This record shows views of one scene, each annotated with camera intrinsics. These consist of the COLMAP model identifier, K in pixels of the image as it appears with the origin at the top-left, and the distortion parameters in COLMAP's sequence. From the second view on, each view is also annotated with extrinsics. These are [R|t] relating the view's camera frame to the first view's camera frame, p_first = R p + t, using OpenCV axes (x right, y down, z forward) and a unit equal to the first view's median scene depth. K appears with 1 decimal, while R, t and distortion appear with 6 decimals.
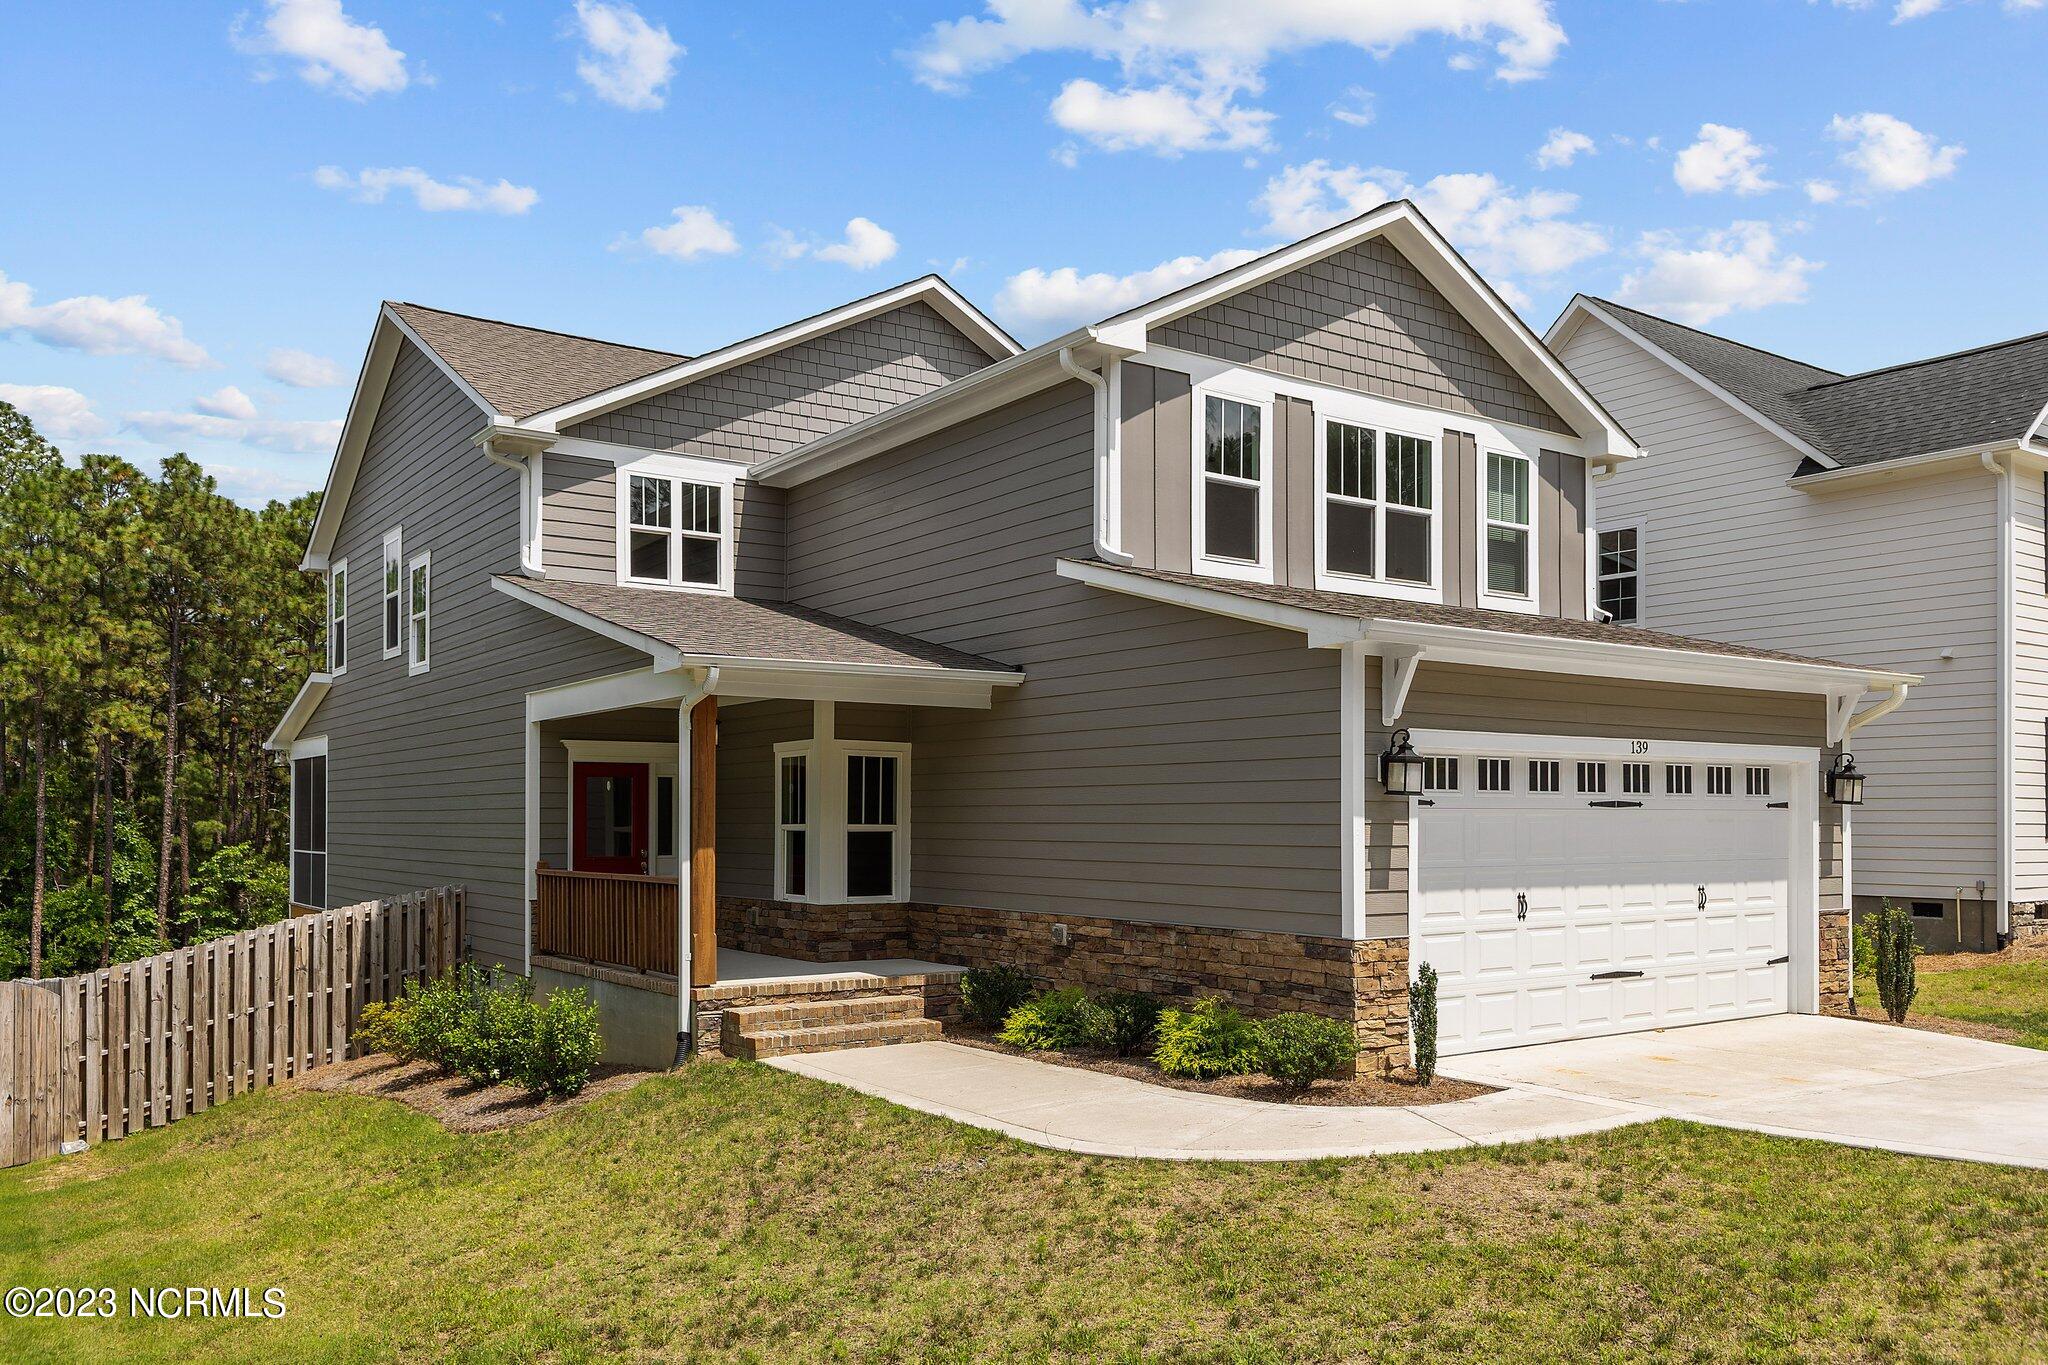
lens RADIAL K [[1594.9, 0, 1026.6], [0, 1594.9, 805.5], [0, 0, 1]] dist [0.050615, -0.006093]
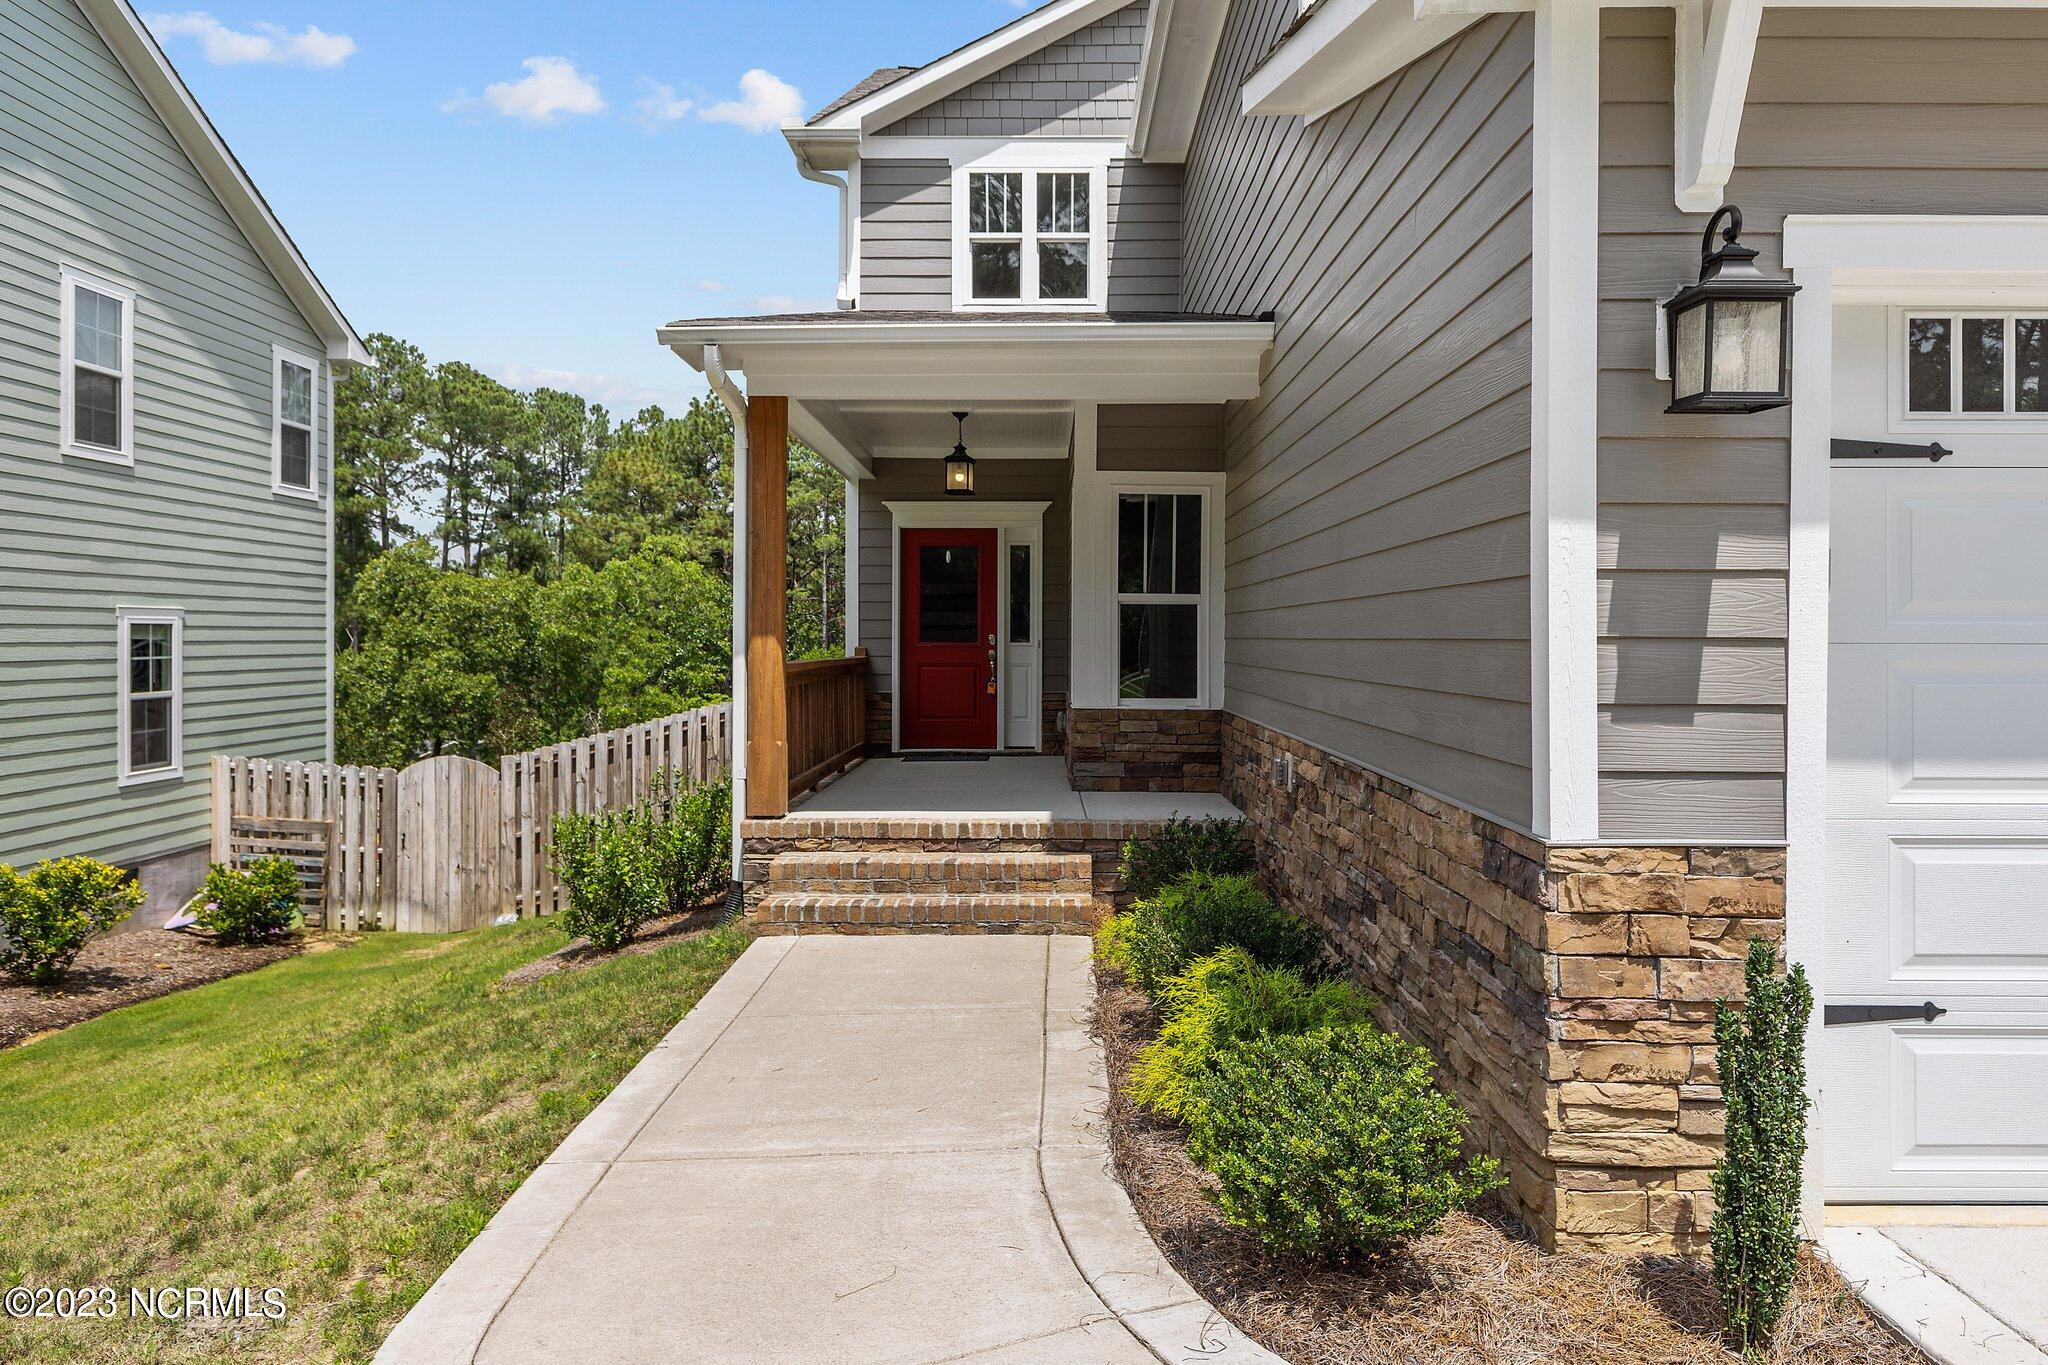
lens RADIAL K [[1373.9, 0, 1040.4], [0, 1373.9, 632.6], [0, 0, 1]] dist [0.030169, -0.000987]
pose [[0.811848, -0.001281, -0.583868, 0.207083], [0.004167, 0.999985, 0.003600, 0.026551], [0.583854, -0.005356, 0.811841, 0.496949]]
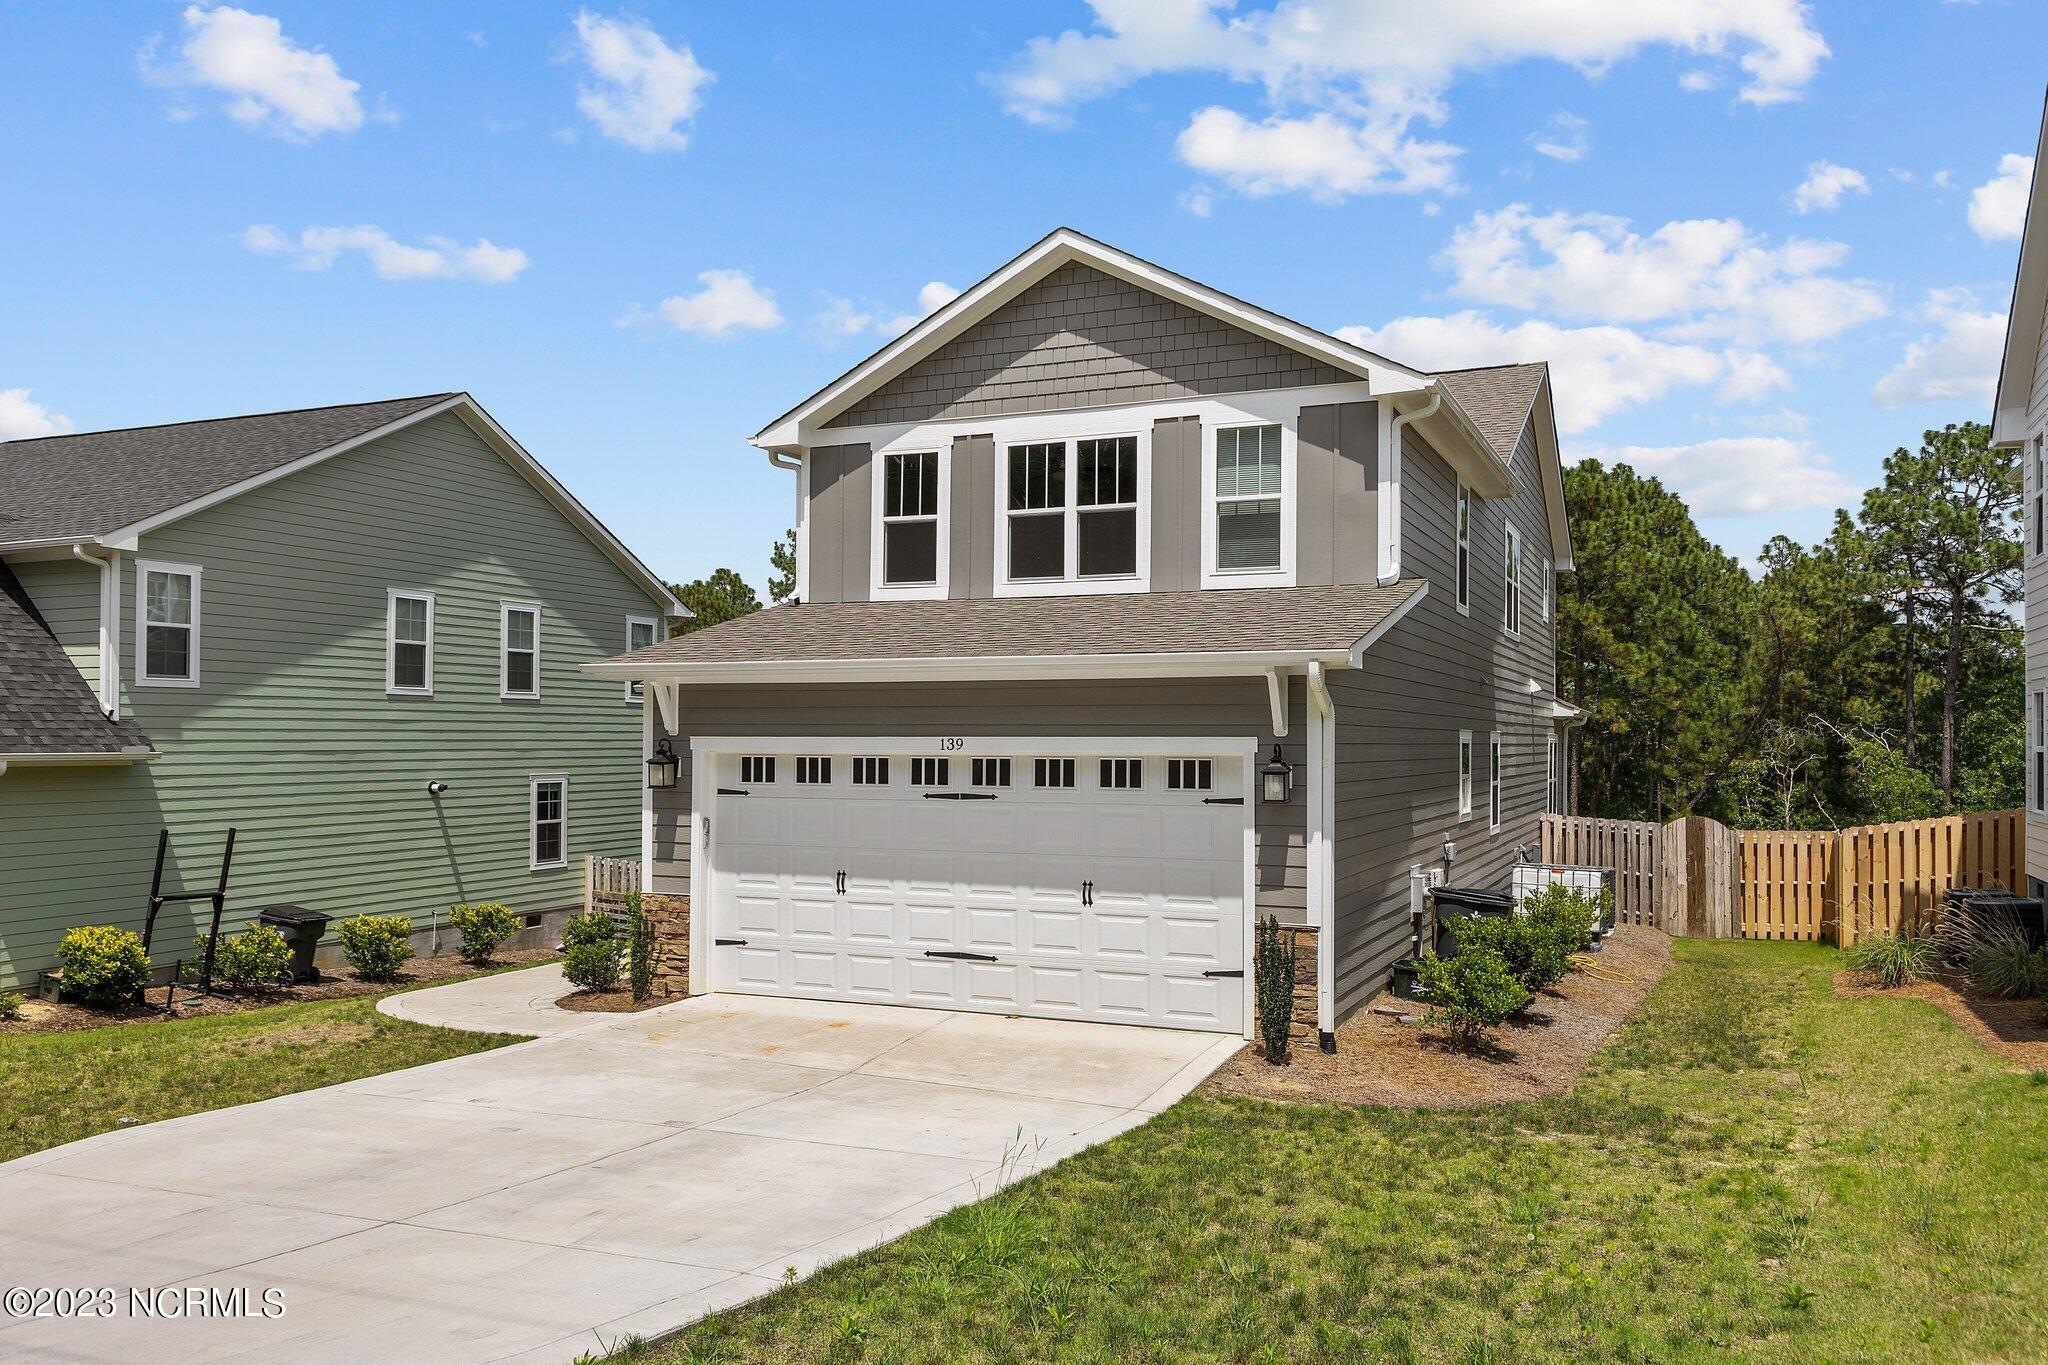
lens RADIAL K [[1542.8, 0, 1023.9], [0, 1542.8, 725.4], [0, 0, 1]] dist [0.048406, -0.001142]
pose [[0.513772, -0.004739, -0.857914, 1.081459], [0.005073, 0.999984, -0.002486, -0.038705], [0.857912, -0.003074, 0.513788, 0.428870]]
